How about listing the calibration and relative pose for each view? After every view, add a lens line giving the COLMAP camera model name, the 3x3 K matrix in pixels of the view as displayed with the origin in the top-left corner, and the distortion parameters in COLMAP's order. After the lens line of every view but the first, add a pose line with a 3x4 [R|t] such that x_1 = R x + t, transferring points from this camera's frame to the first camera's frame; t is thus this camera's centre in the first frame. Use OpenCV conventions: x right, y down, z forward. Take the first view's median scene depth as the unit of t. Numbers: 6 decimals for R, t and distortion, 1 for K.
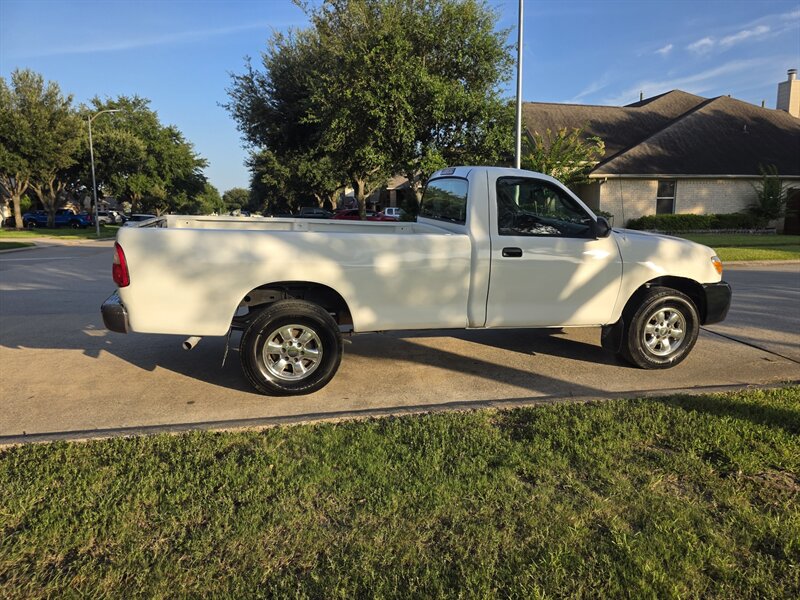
lens RADIAL K [[531.6, 0, 404.8], [0, 531.6, 290.8], [0, 0, 1]] dist [0.066615, -0.062198]
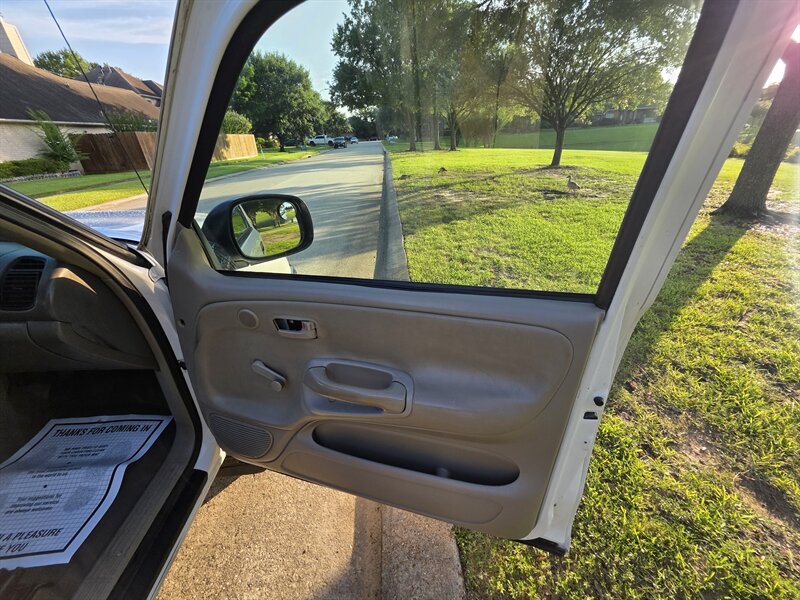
lens RADIAL K [[323.3, 0, 399.4], [0, 323.3, 299.9], [0, 0, 1]] dist [0.000806, 0.000176]
pose [[0.171171, -0.448298, 0.877342, 0.061772], [0.185889, 0.889186, 0.418082, -0.035466], [-0.967546, 0.091525, 0.235536, 0.214826]]
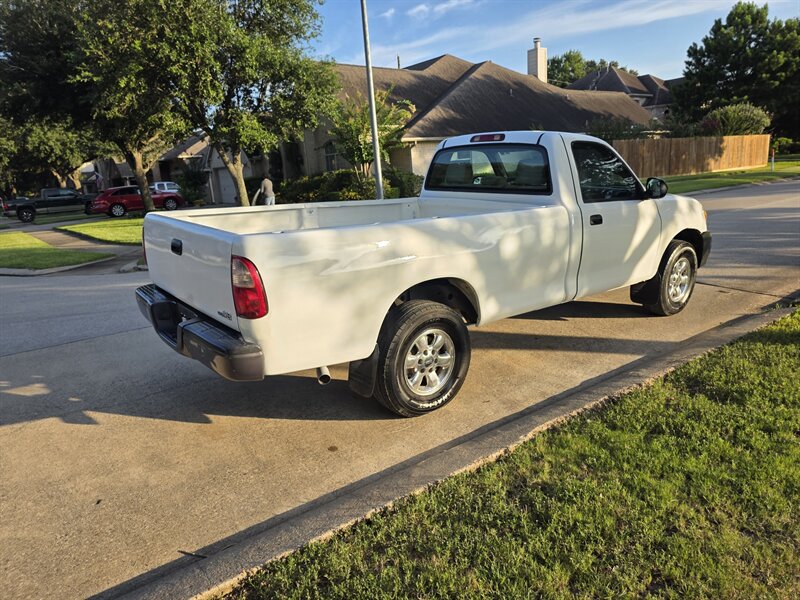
lens RADIAL K [[537.3, 0, 393.4], [0, 537.3, 311.4], [0, 0, 1]] dist [0.057725, -0.051524]
pose [[0.911242, -0.154713, 0.381708, -0.134064], [0.119077, 0.986152, 0.115435, -0.016294], [-0.394282, -0.059737, 0.917046, 0.057148]]
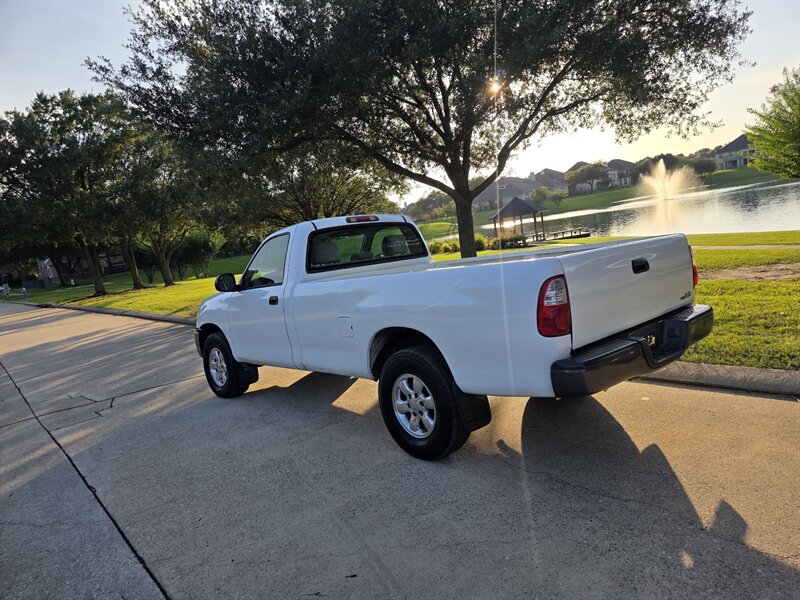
lens RADIAL K [[543.3, 0, 412.1], [0, 543.3, 296.4], [0, 0, 1]] dist [0.065363, -0.066147]
pose [[-0.476859, -0.039841, 0.878076, -0.258130], [0.276285, 0.941546, 0.192763, -0.074259], [-0.834429, 0.334520, -0.437978, 0.411317]]
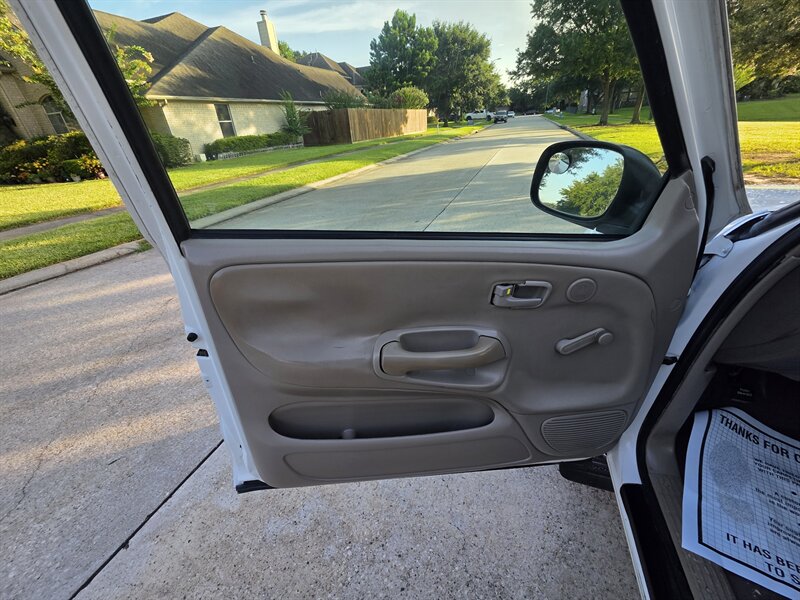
lens RADIAL K [[322.2, 0, 395.2], [0, 322.2, 296.4], [0, 0, 1]] dist [0.000852, 0.000404]
pose [[0.535934, -0.429397, 0.726906, 0.025558], [0.177832, 0.899096, 0.400002, -0.060488], [-0.825318, -0.085108, 0.558217, 0.366928]]
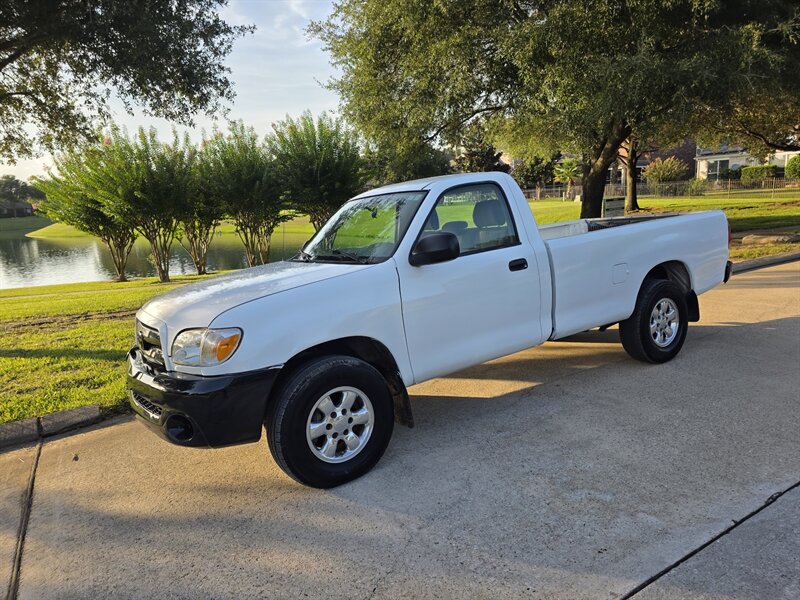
lens RADIAL K [[539.4, 0, 412.6], [0, 539.4, 297.6], [0, 0, 1]] dist [0.060113, -0.061365]
pose [[-0.933751, 0.116960, -0.338274, 0.141789], [0.007166, 0.951021, 0.309042, -0.092682], [0.357852, 0.286144, -0.888855, 0.531857]]
